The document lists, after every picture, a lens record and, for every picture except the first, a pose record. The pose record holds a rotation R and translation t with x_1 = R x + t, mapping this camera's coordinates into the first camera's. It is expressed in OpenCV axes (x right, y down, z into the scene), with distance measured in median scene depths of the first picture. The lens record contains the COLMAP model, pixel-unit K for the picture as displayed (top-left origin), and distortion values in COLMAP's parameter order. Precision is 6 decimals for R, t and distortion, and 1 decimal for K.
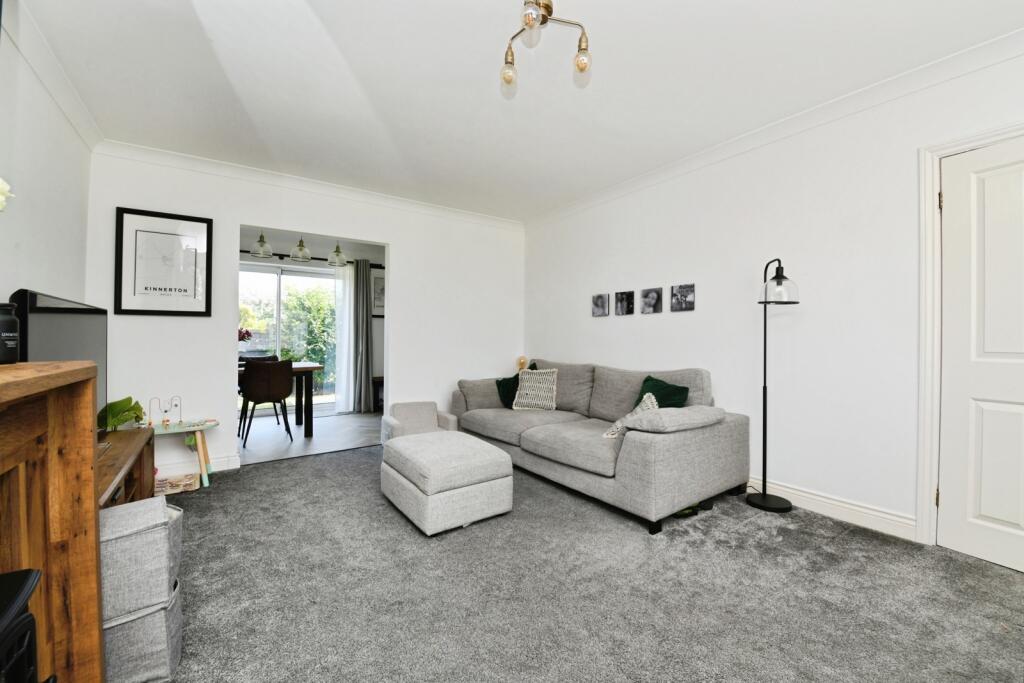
lens RADIAL K [[409.5, 0, 509.5], [0, 409.5, 339.6], [0, 0, 1]] dist [-0.000673, -0.000611]
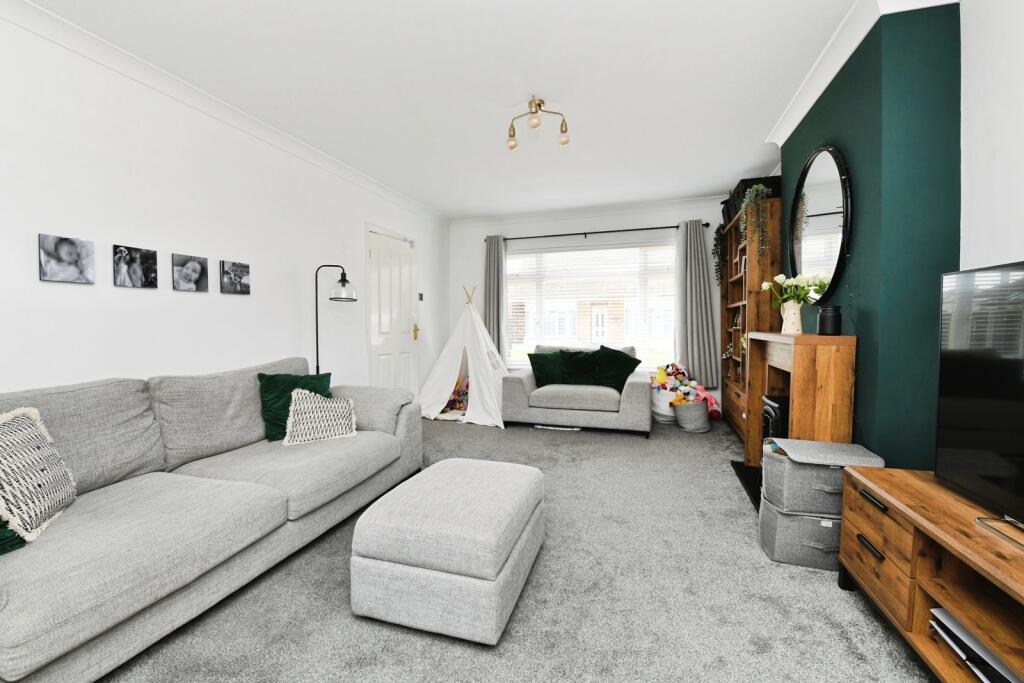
lens RADIAL K [[409.5, 0, 512.8], [0, 409.5, 334.4], [0, 0, 1]] dist [-0.000673, -0.000611]
pose [[-0.606684, -0.019899, 0.794694, -0.529771], [0.003912, 0.999600, 0.028016, -0.008978], [-0.794933, 0.020106, -0.606363, 0.979500]]
